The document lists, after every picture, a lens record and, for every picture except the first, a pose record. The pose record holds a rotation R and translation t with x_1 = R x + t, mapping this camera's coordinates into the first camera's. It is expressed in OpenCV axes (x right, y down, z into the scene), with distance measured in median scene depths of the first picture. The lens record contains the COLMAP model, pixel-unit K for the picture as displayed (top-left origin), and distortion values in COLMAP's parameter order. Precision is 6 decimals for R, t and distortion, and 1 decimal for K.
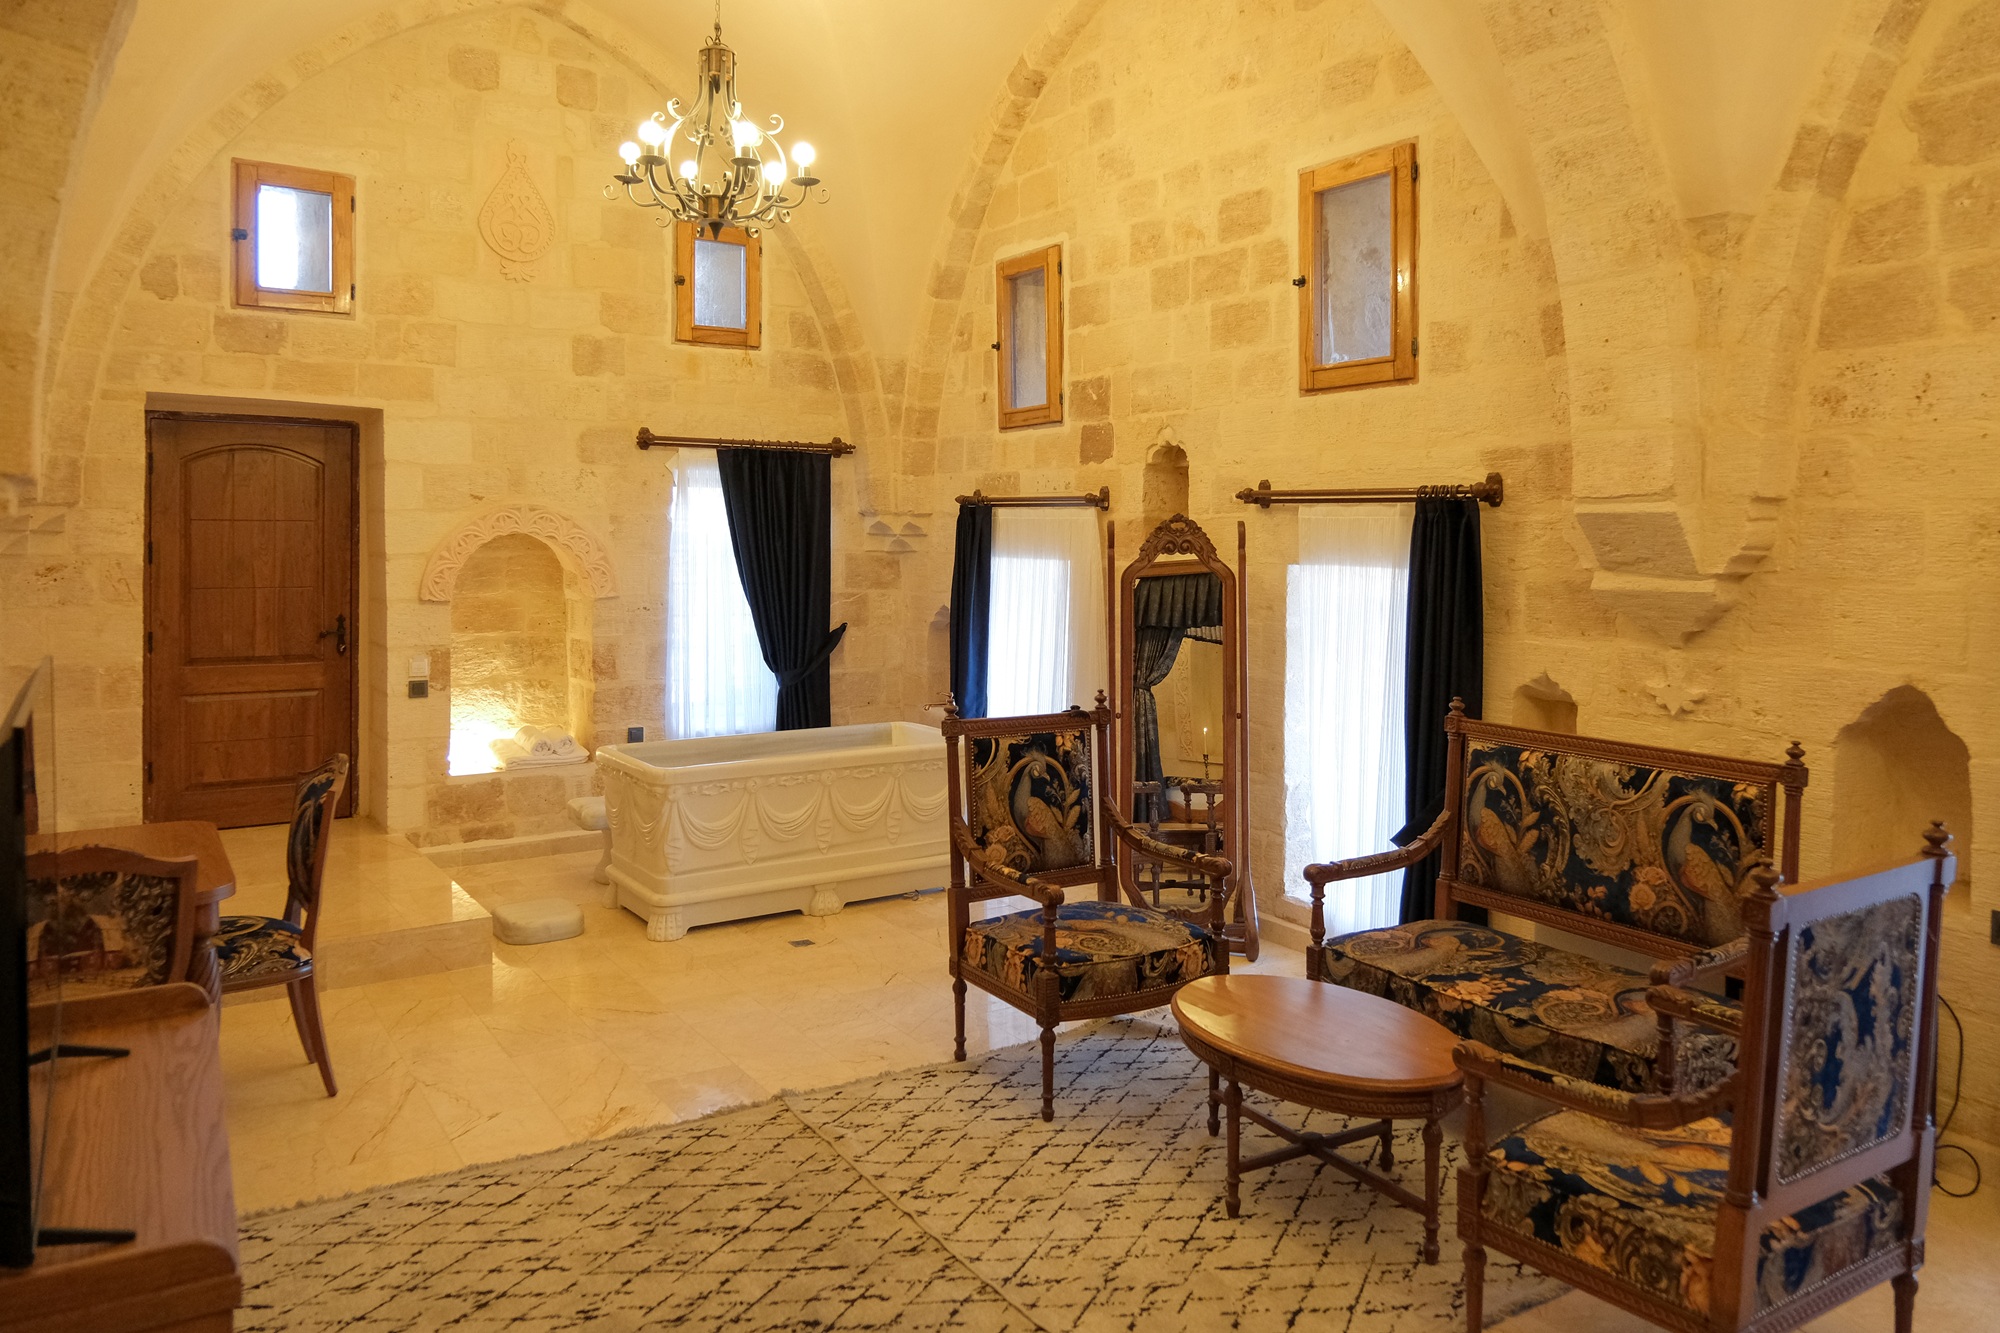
lens RADIAL K [[1452.9, 0, 1041.2], [0, 1452.9, 582.9], [0, 0, 1]] dist [-0.015119, -0.001045]
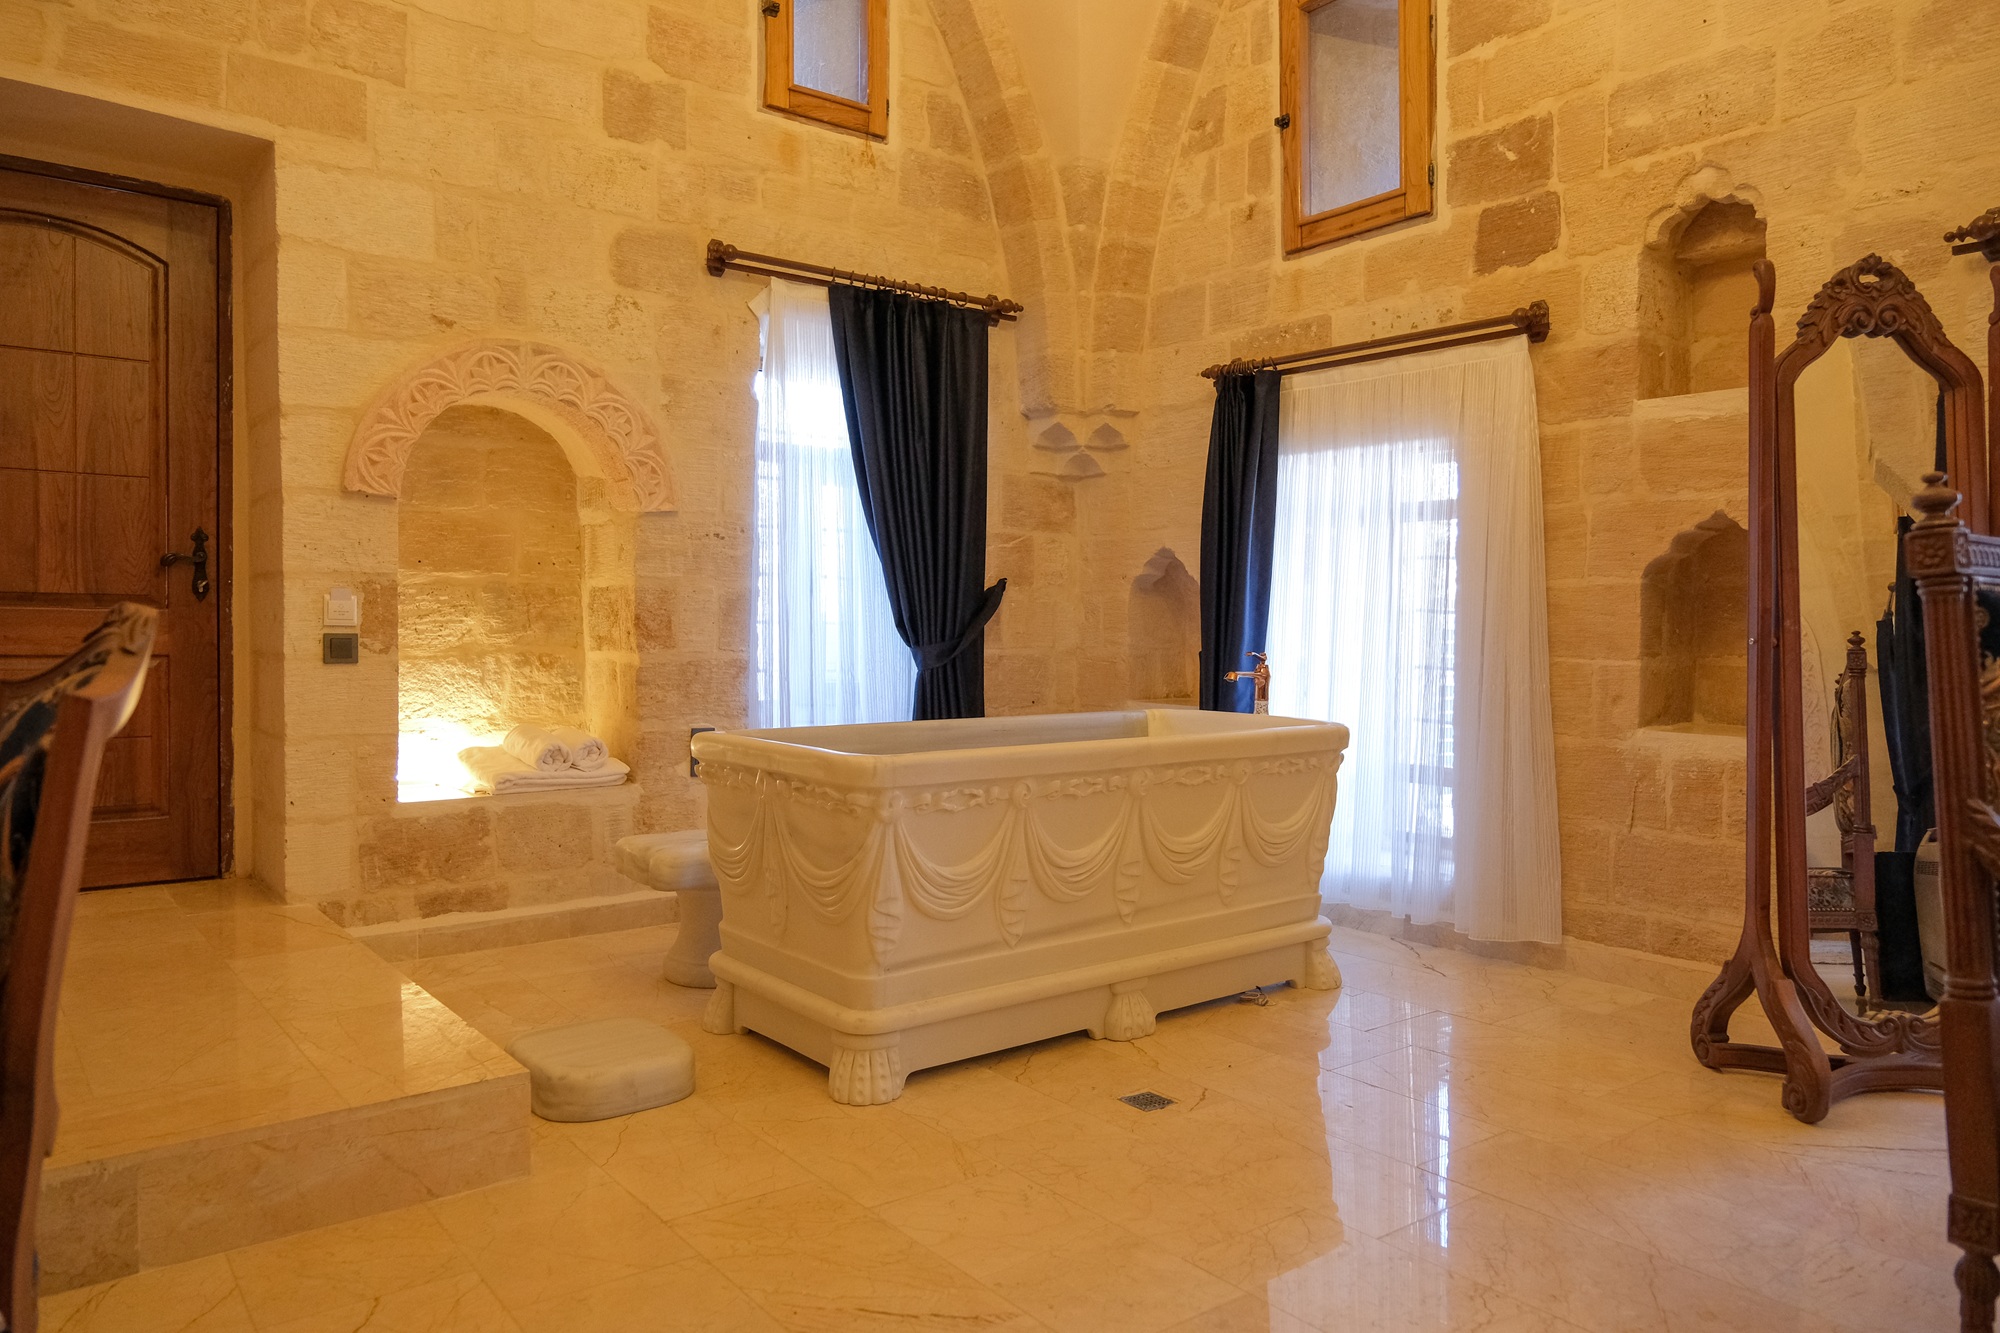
lens RADIAL K [[1348.7, 0, 1013.3], [0, 1348.7, 690.6], [0, 0, 1]] dist [-0.010503, 0.001914]
pose [[0.997088, -0.002454, 0.076225, -0.197484], [0.001907, 0.999972, 0.007240, 0.082205], [-0.076241, -0.007073, 0.997064, 0.432486]]
